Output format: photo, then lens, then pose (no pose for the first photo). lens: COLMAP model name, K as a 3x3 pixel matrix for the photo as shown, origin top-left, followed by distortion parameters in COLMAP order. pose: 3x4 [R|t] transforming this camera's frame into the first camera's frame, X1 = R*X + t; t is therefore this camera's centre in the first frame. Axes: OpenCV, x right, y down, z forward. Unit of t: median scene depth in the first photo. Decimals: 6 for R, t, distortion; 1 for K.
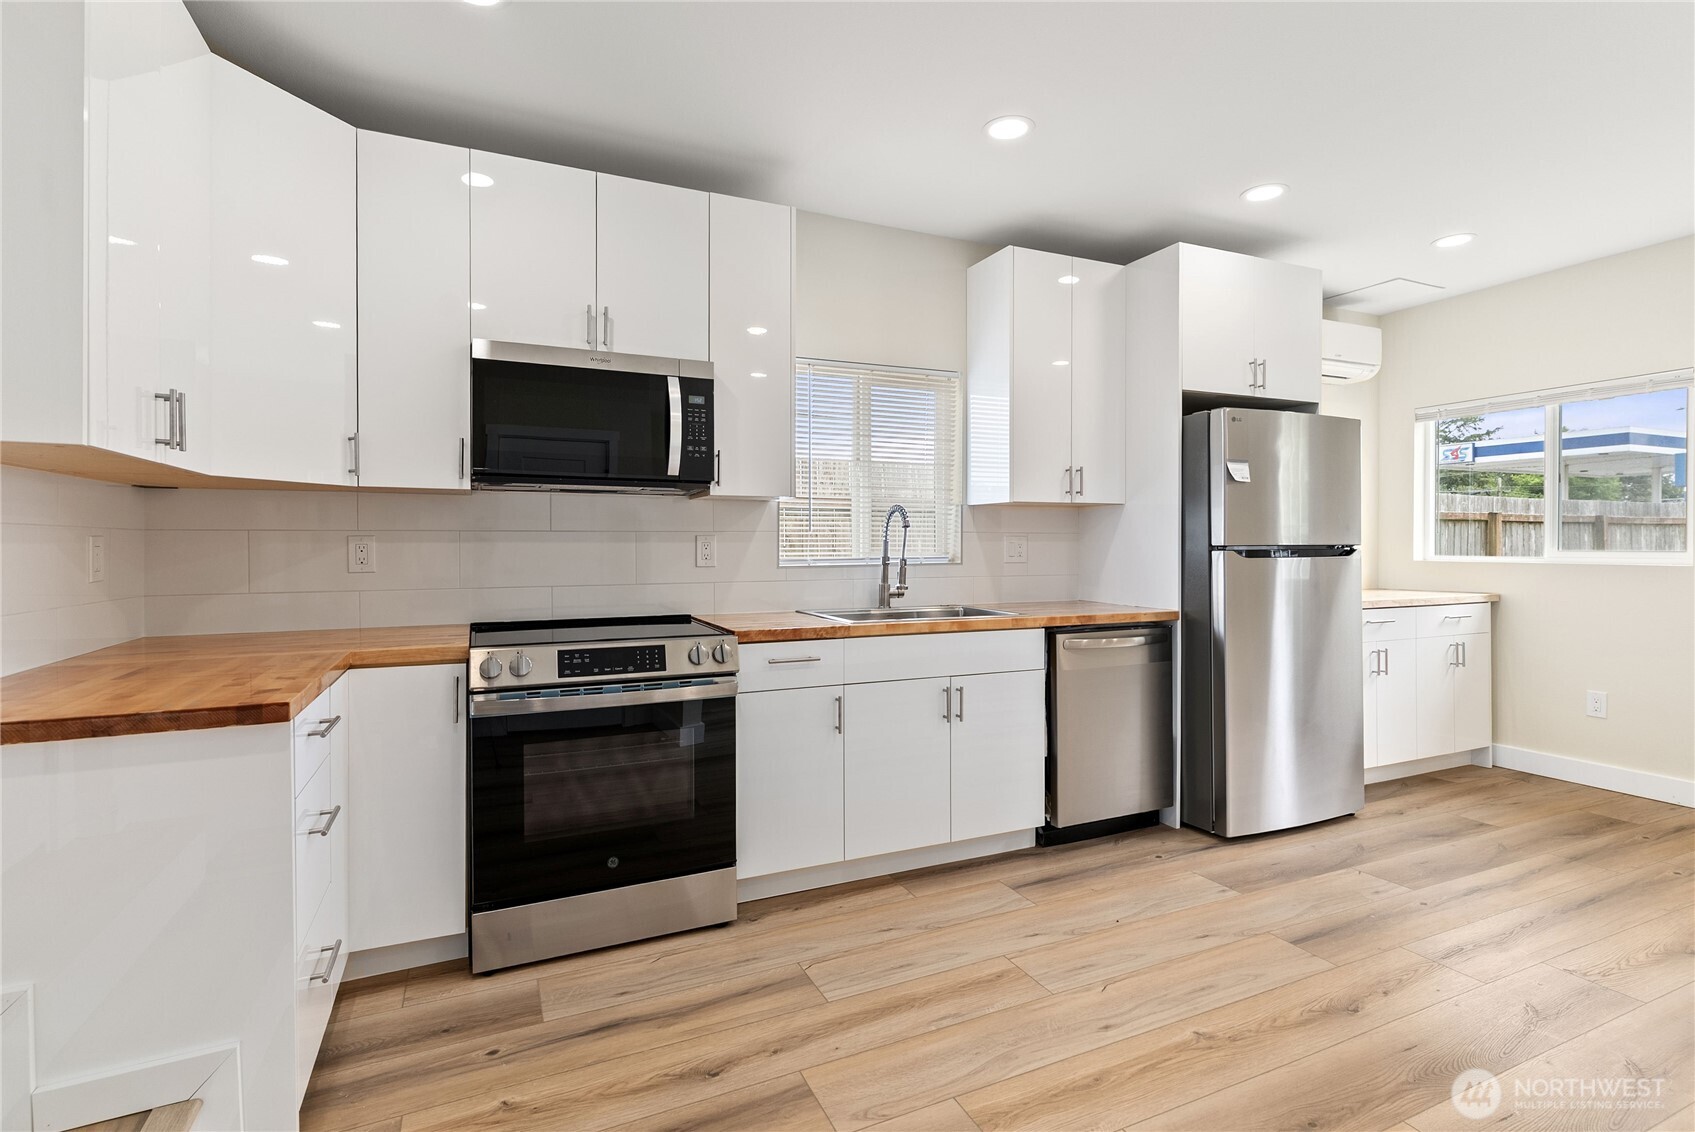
lens RADIAL K [[814.2, 0, 848.6], [0, 814.2, 558.4], [0, 0, 1]] dist [0.004040, -0.000179]
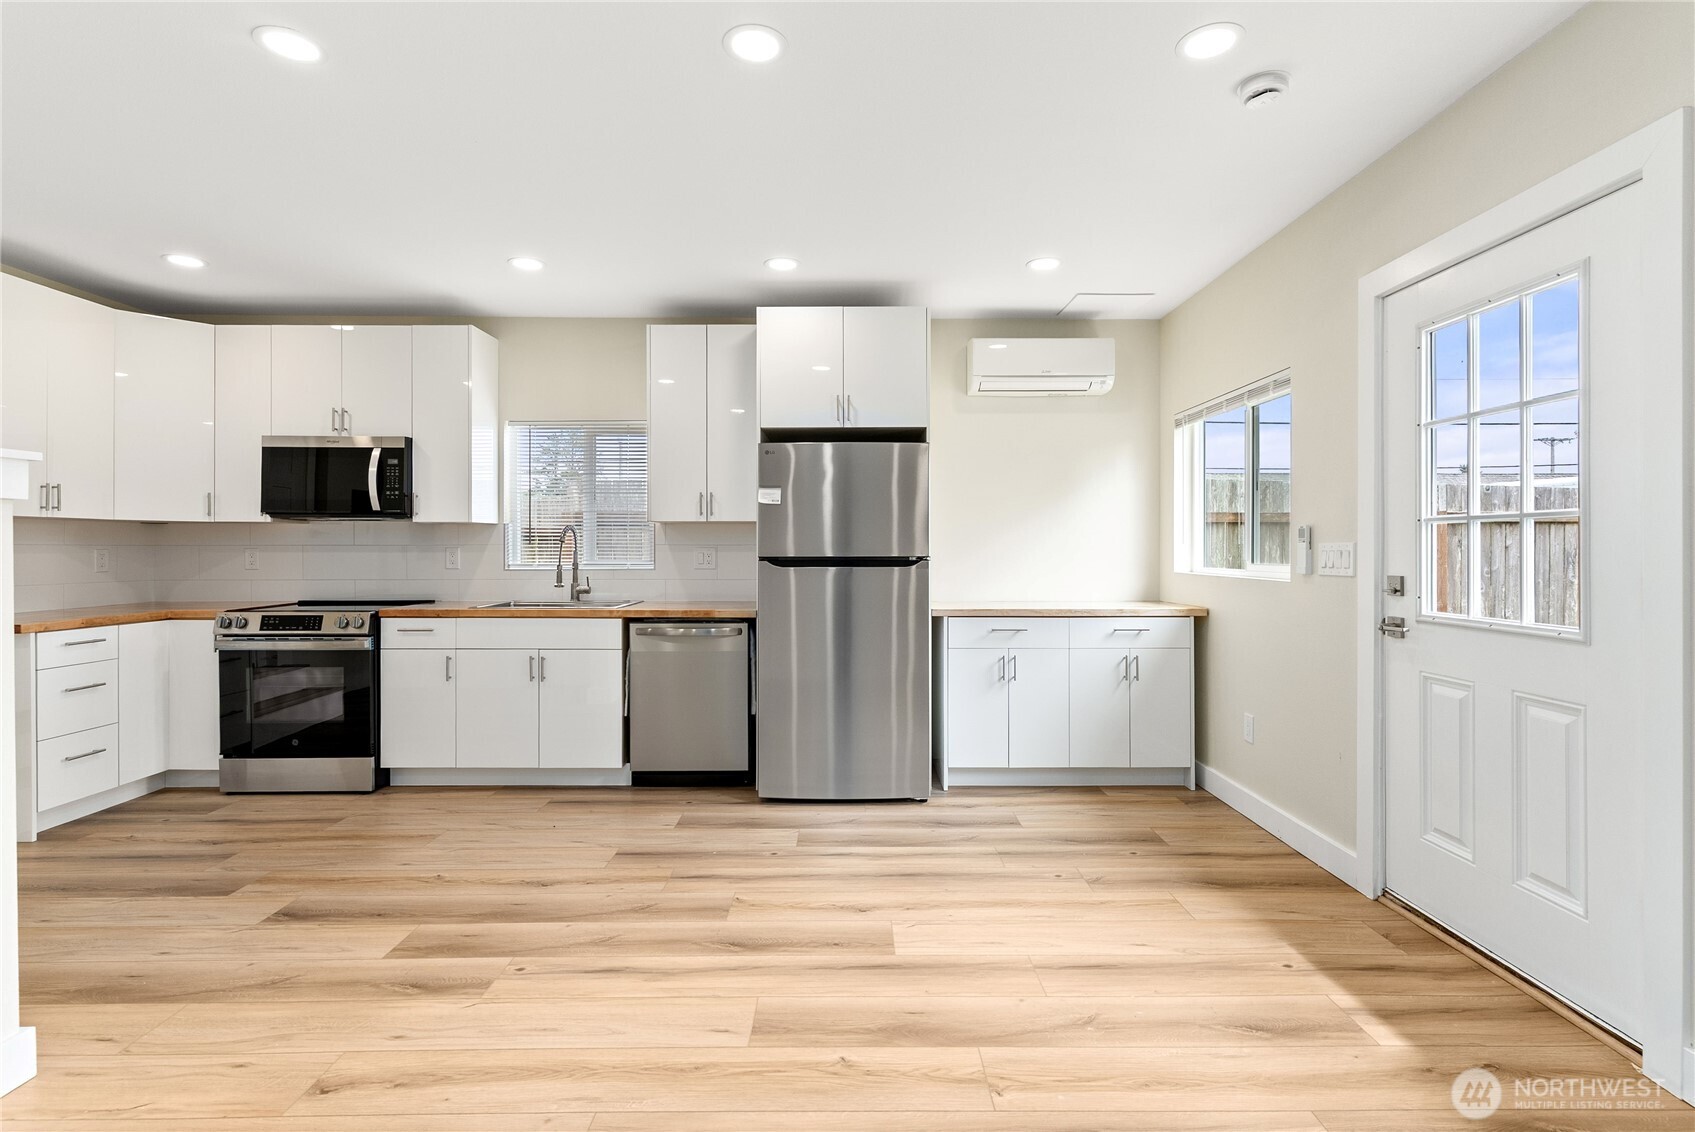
lens RADIAL K [[814.2, 0, 838.7], [0, 814.2, 555.3], [0, 0, 1]] dist [0.004040, -0.000179]
pose [[0.909329, 0.006633, -0.416024, 1.290541], [-0.009824, 0.999936, -0.005528, -0.014984], [0.415961, 0.009114, 0.909337, -0.065716]]
